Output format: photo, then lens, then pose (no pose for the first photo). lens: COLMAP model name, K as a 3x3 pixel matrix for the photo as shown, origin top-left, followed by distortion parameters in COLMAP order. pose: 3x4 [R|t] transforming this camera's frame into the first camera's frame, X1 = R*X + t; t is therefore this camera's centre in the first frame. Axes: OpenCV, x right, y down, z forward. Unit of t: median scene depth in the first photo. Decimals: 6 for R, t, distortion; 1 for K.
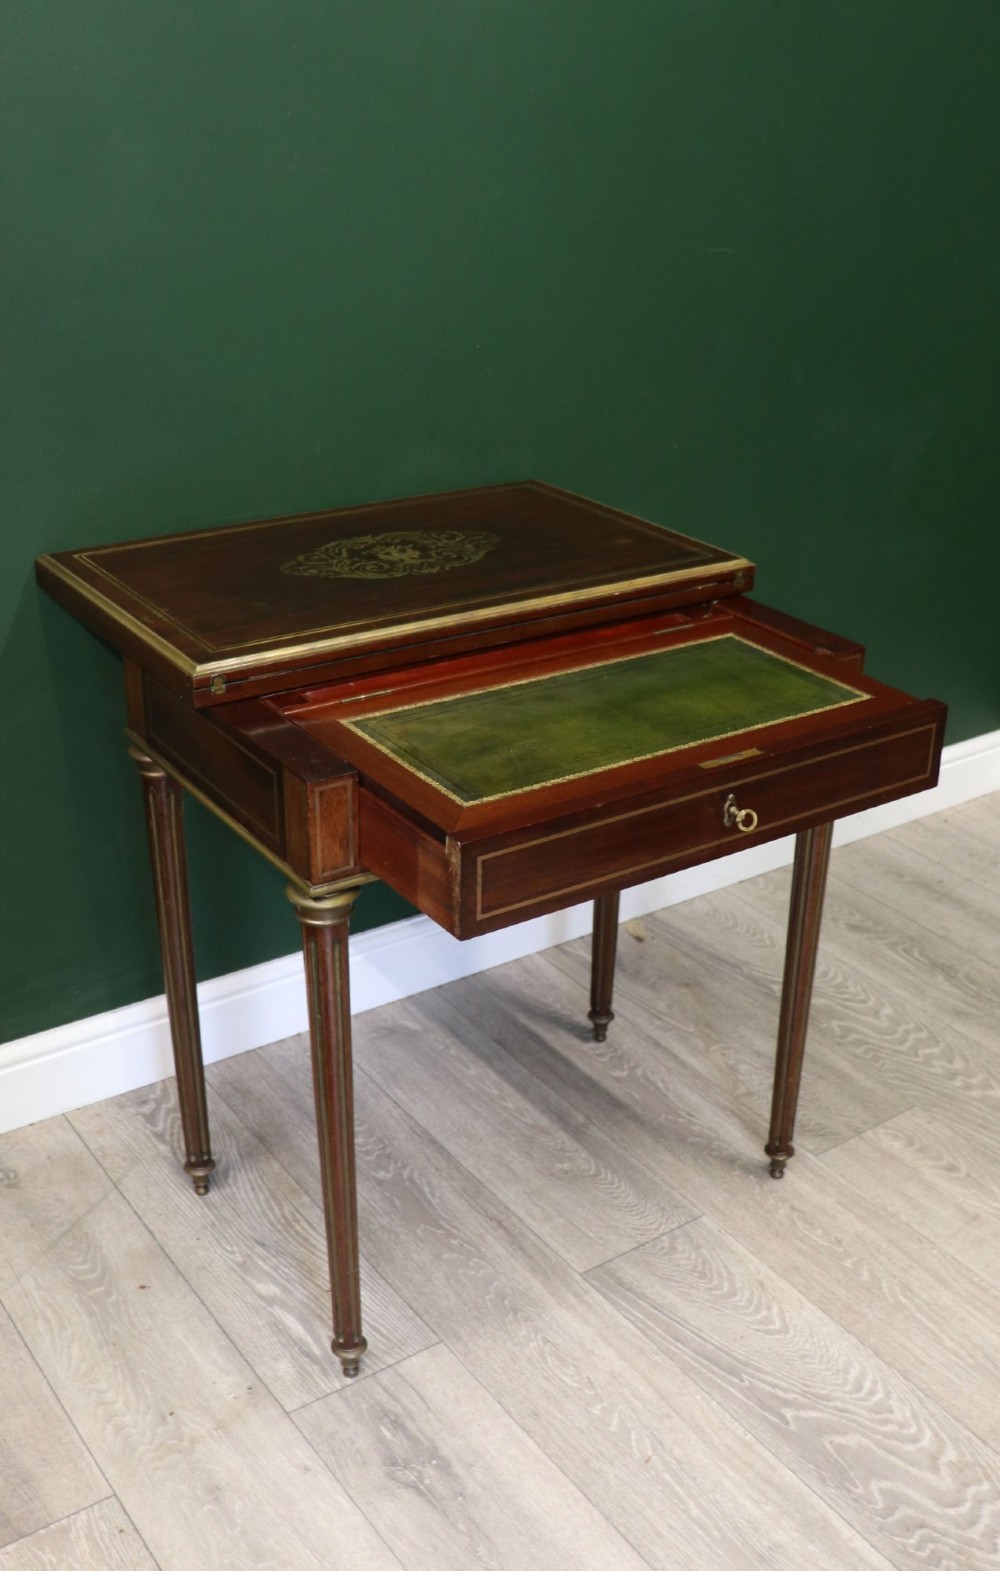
lens RADIAL K [[1609.5, 0, 551.5], [0, 1609.5, 789.0], [0, 0, 1]] dist [-0.180334, 0.102360]
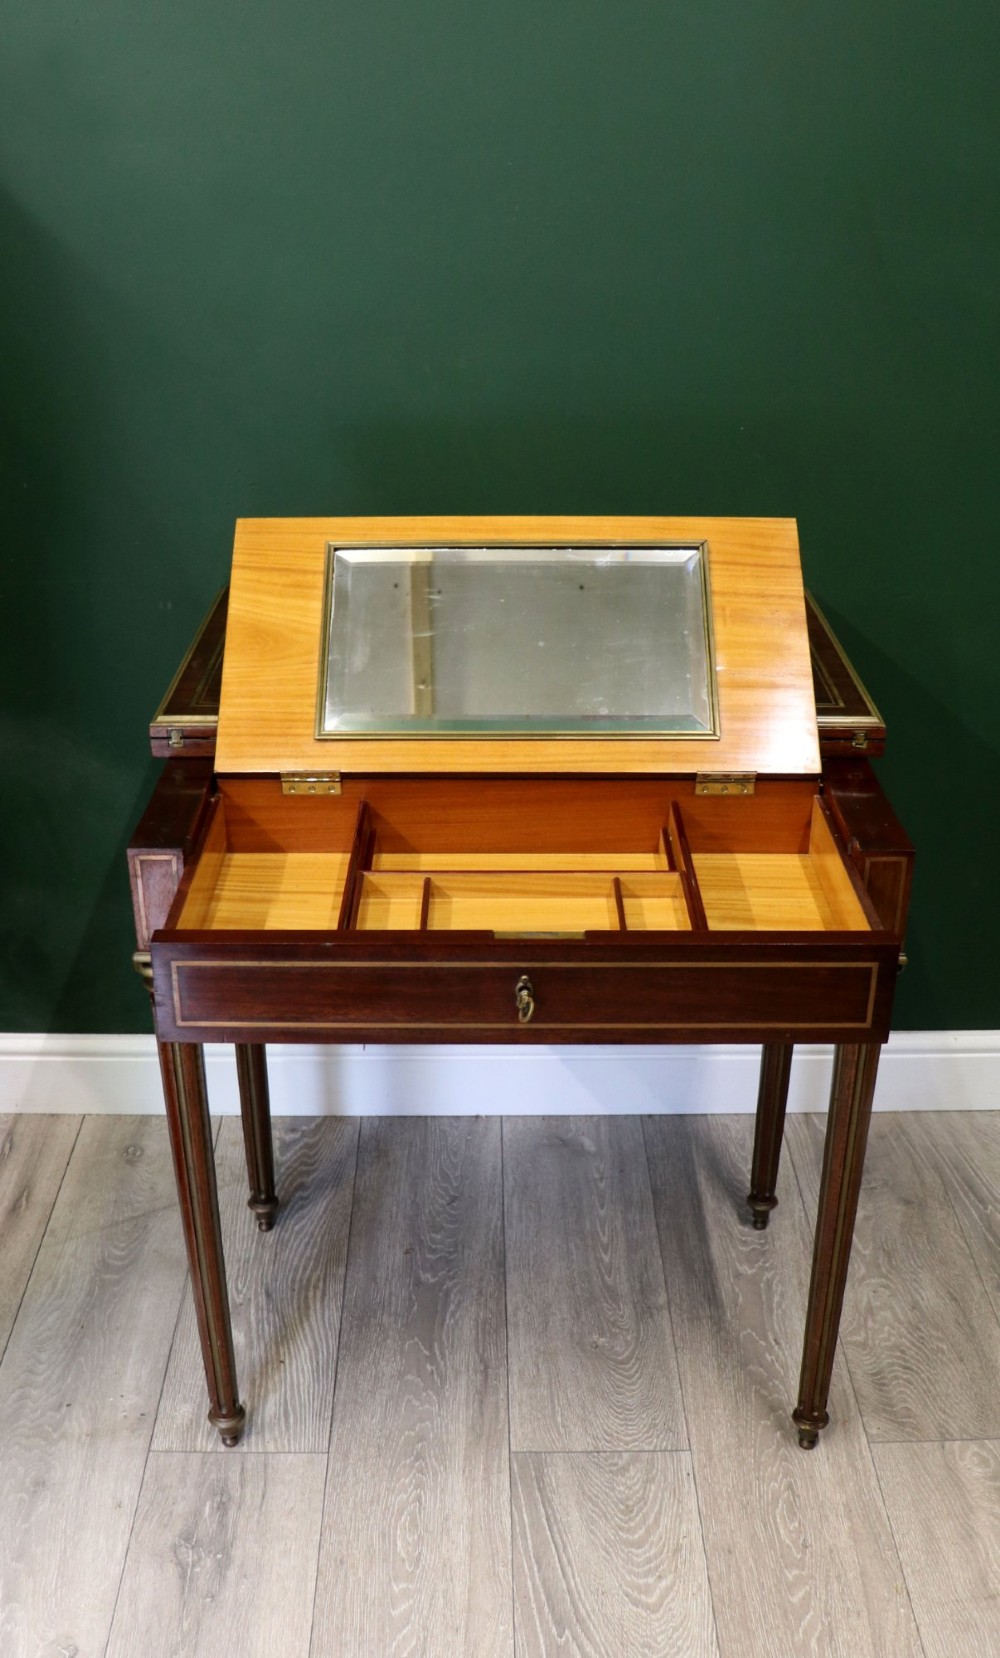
lens RADIAL K [[1660.5, 0, 466.8], [0, 1660.5, 864.1], [0, 0, 1]] dist [-0.191625, 0.155438]
pose [[0.805422, 0.230826, -0.545907, 0.418295], [-0.223093, 0.971377, 0.081580, -0.090002], [0.549113, 0.056082, 0.833865, 0.184405]]
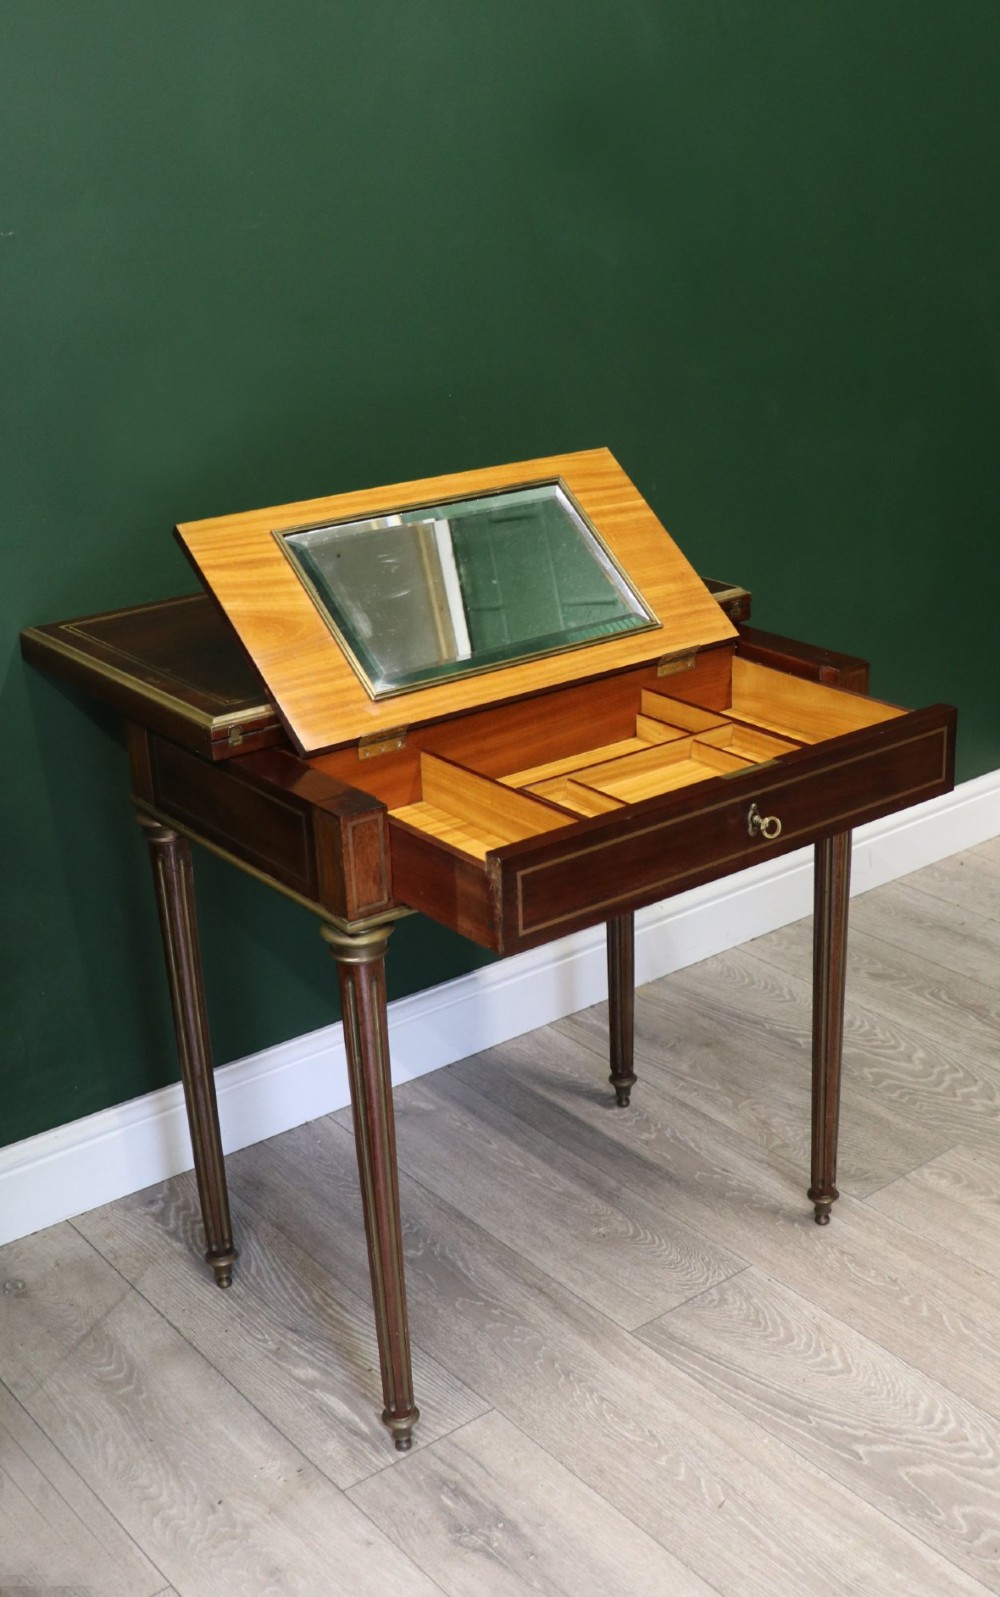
lens RADIAL K [[1826.4, 0, 567.2], [0, 1826.4, 763.5], [0, 0, 1]] dist [-0.137673, 0.060206]
pose [[0.996816, -0.070454, 0.037336, -0.035375], [0.073245, 0.994134, -0.079581, 0.046098], [-0.031510, 0.082063, 0.996129, -0.113480]]
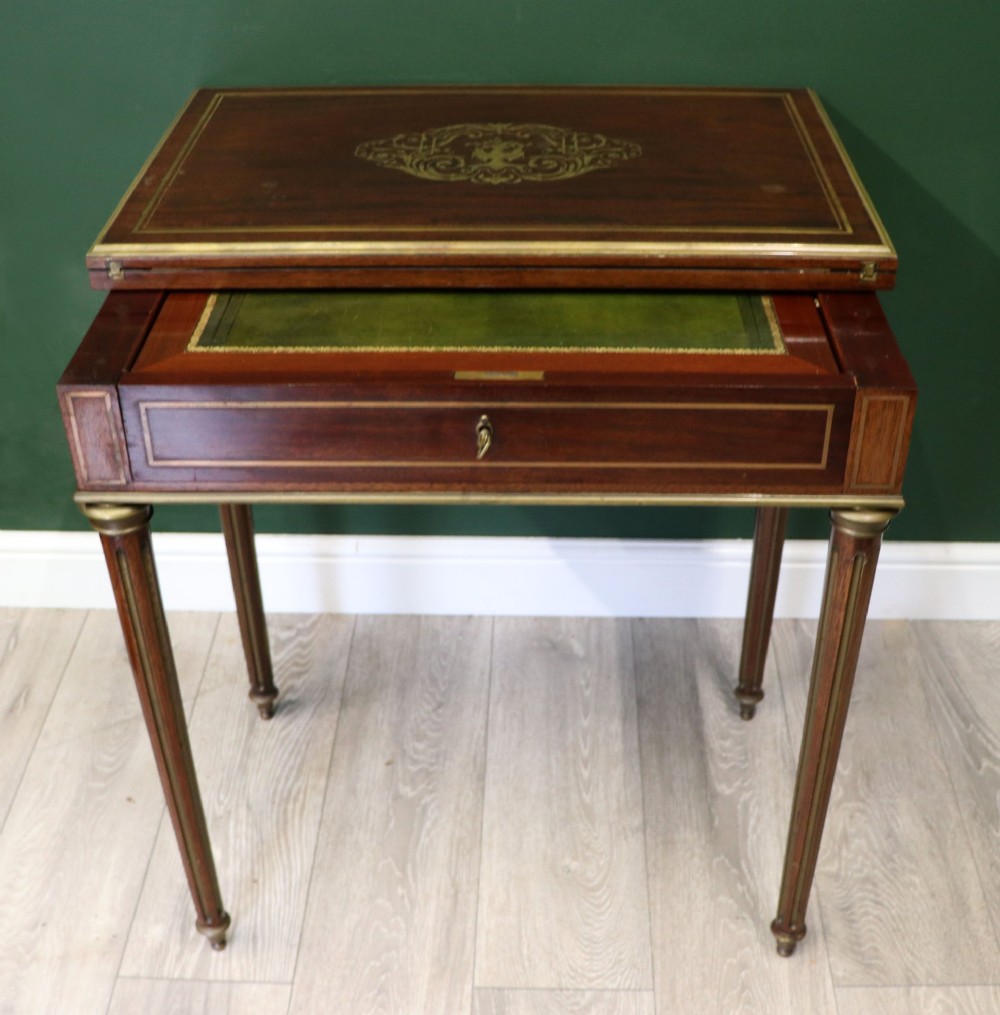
lens RADIAL K [[1405.5, 0, 516.0], [0, 1405.5, 530.4], [0, 0, 1]] dist [-0.192457, 0.156300]
pose [[0.793221, 0.329329, -0.512195, 0.347831], [-0.232247, 0.941171, 0.245475, -0.137357], [0.562905, -0.075760, 0.823042, 0.371665]]
